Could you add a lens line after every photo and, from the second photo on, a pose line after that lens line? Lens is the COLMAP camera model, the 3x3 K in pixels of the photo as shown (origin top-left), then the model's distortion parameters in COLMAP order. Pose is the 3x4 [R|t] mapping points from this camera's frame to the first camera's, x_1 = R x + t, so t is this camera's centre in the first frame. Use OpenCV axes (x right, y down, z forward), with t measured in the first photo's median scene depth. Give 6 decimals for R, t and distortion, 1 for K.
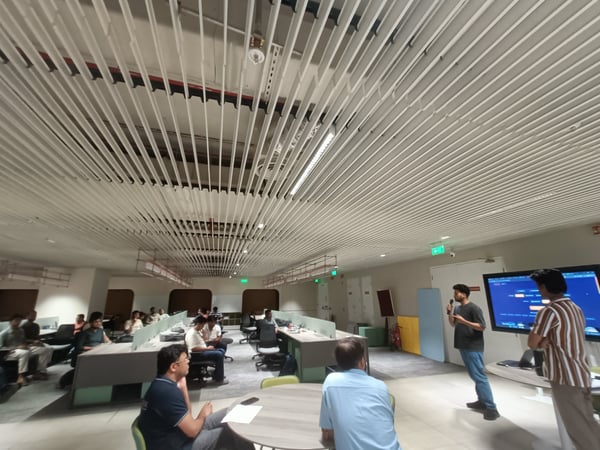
lens RADIAL K [[270.1, 0, 300.9], [0, 270.1, 223.9], [0, 0, 1]] dist [0.002406, -0.001368]
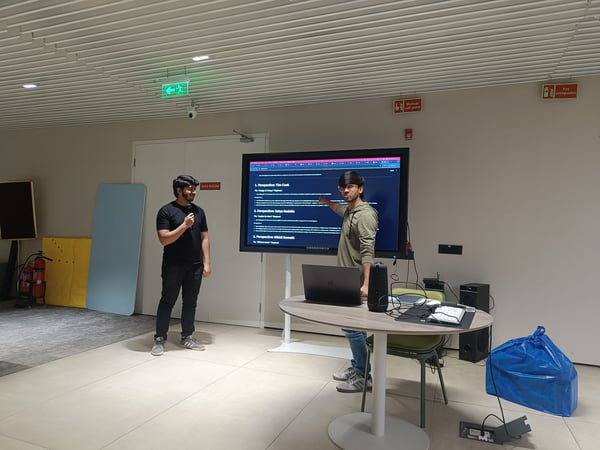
lens RADIAL K [[417.5, 0, 302.5], [0, 417.5, 228.9], [0, 0, 1]] dist [0.010108, -0.003877]
pose [[0.612977, 0.033979, 0.789369, 0.070282], [-0.241535, 0.959305, 0.146268, 0.134789], [-0.752276, -0.280319, 0.596240, 0.278137]]
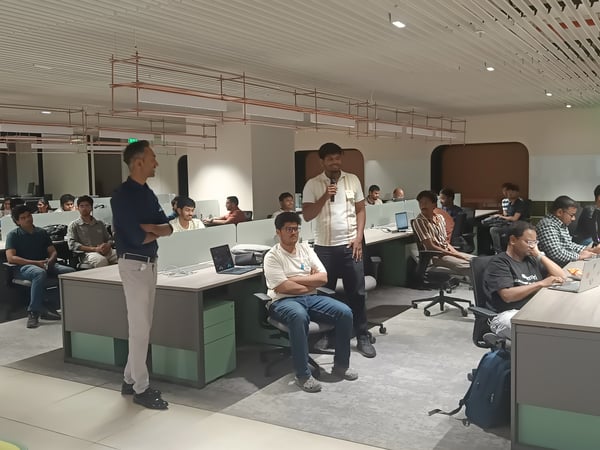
lens RADIAL K [[635.4, 0, 297.2], [0, 635.4, 222.6], [0, 0, 1]] dist [0.001713, 0.000000]
pose [[0.683080, 0.057726, -0.728059, 0.248999], [0.202037, 0.943034, 0.264326, 0.092630], [0.701842, -0.327651, 0.632505, 0.347857]]
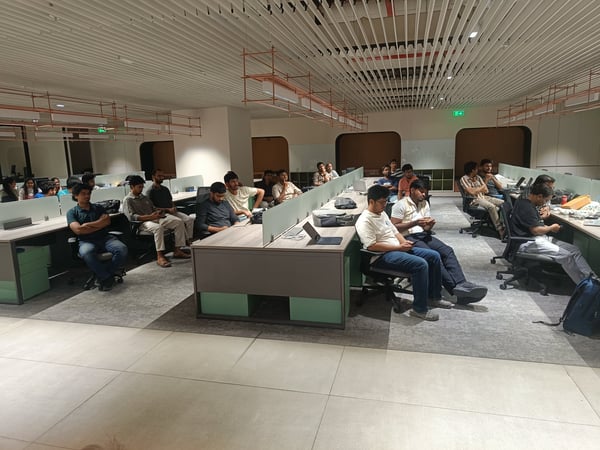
lens RADIAL K [[418.5, 0, 296.9], [0, 418.5, 222.5], [0, 0, 1]] dist [0.012199, -0.006585]
pose [[0.852676, 0.071965, -0.517460, -0.078726], [0.161741, 0.905444, 0.392442, 0.063459], [0.496773, -0.418320, 0.760411, 0.254505]]
